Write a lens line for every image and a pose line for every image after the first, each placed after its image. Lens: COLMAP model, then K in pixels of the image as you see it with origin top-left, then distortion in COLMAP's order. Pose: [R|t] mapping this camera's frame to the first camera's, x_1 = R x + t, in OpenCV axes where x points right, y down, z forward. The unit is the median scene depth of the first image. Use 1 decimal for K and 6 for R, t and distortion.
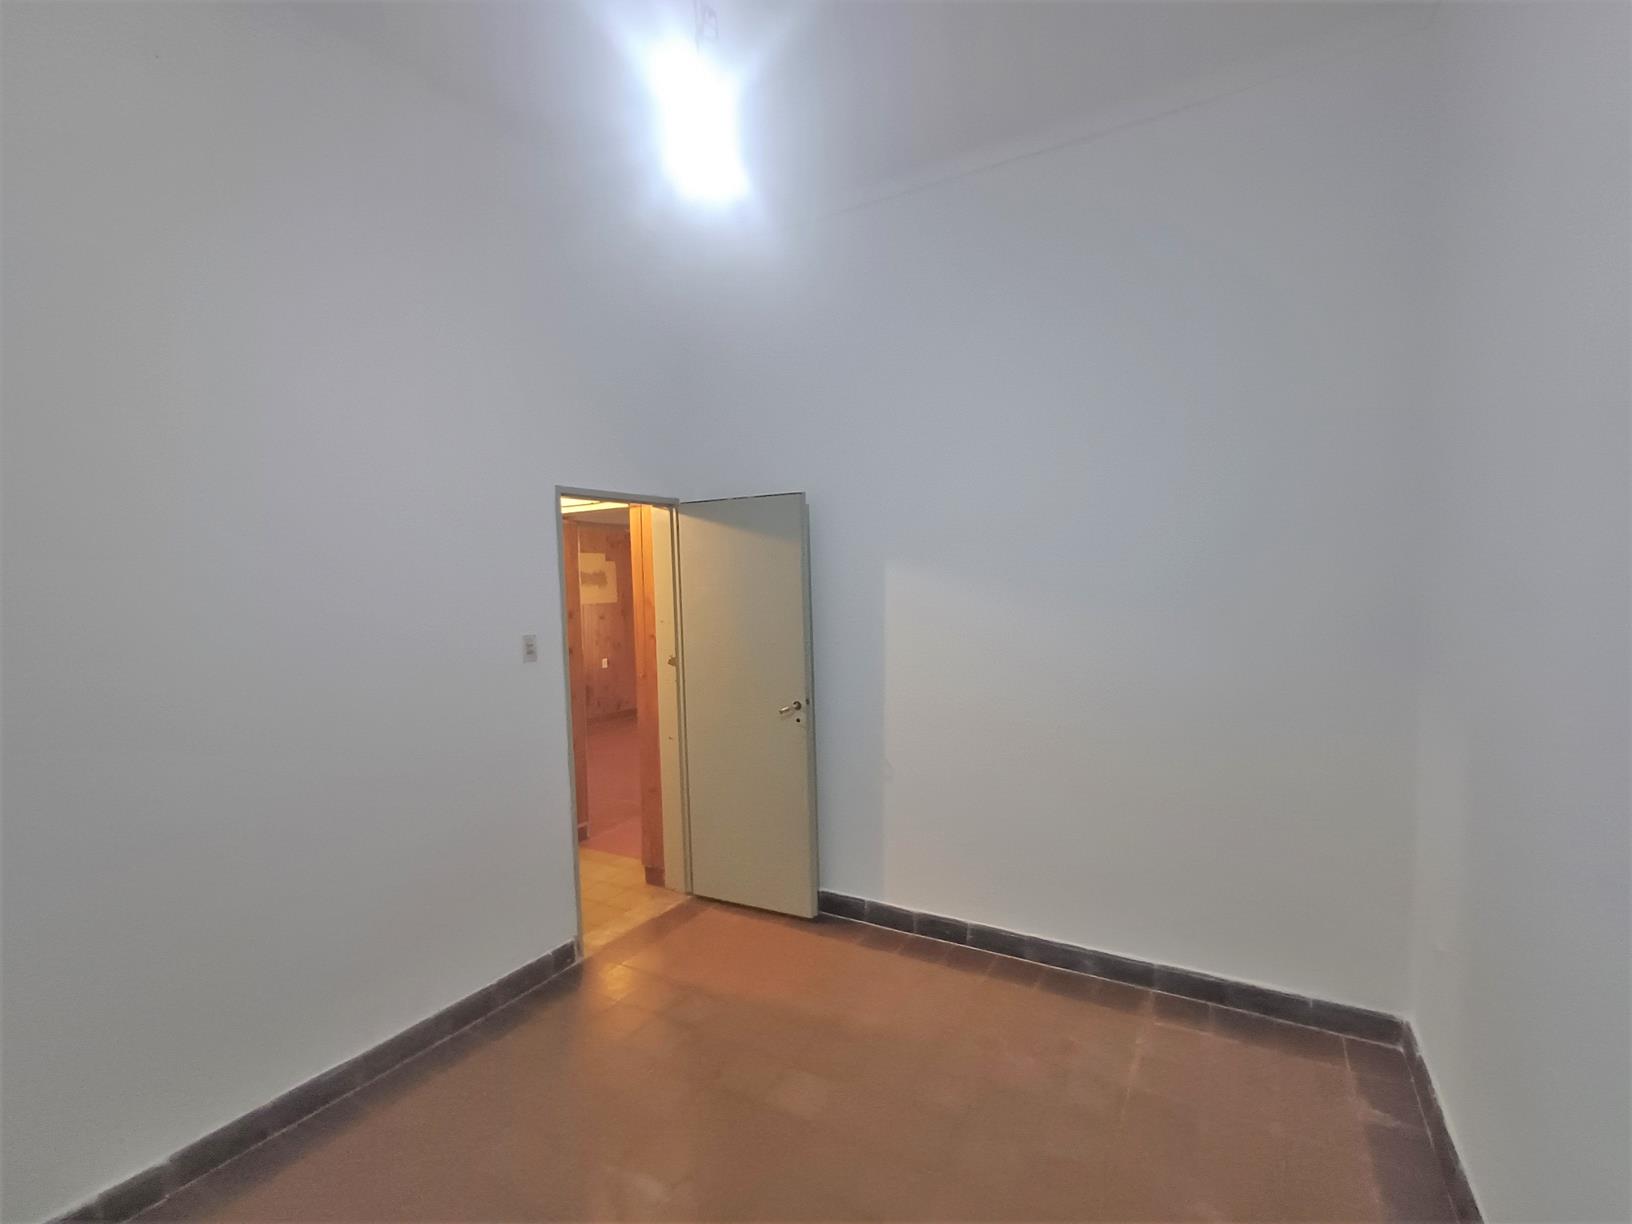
lens RADIAL K [[743.2, 0, 841.6], [0, 743.2, 618.8], [0, 0, 1]] dist [0.001536, -0.006170]
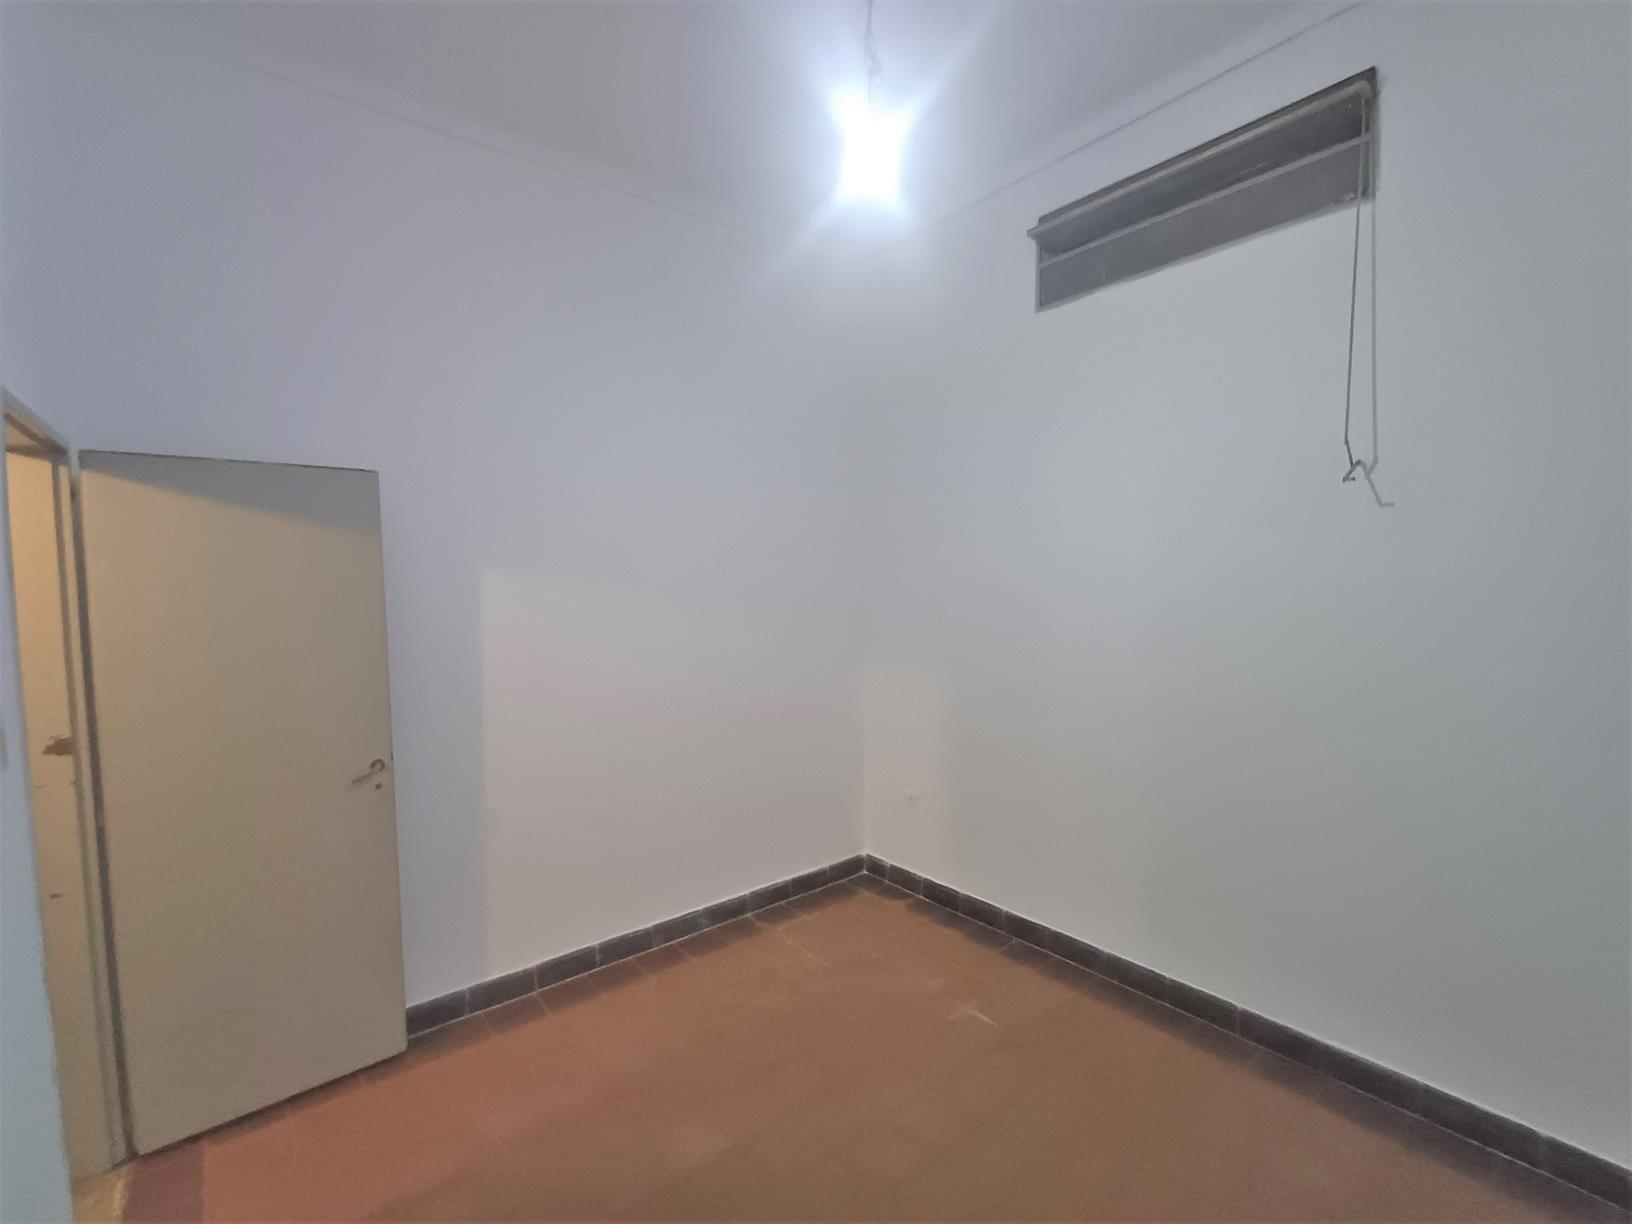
lens RADIAL K [[743.2, 0, 841.6], [0, 743.2, 618.8], [0, 0, 1]] dist [0.001536, -0.006170]
pose [[0.334754, -0.031377, 0.941783, -0.582307], [0.059313, 0.998165, 0.012173, -0.007588], [-0.940437, 0.051785, 0.336000, 0.329597]]
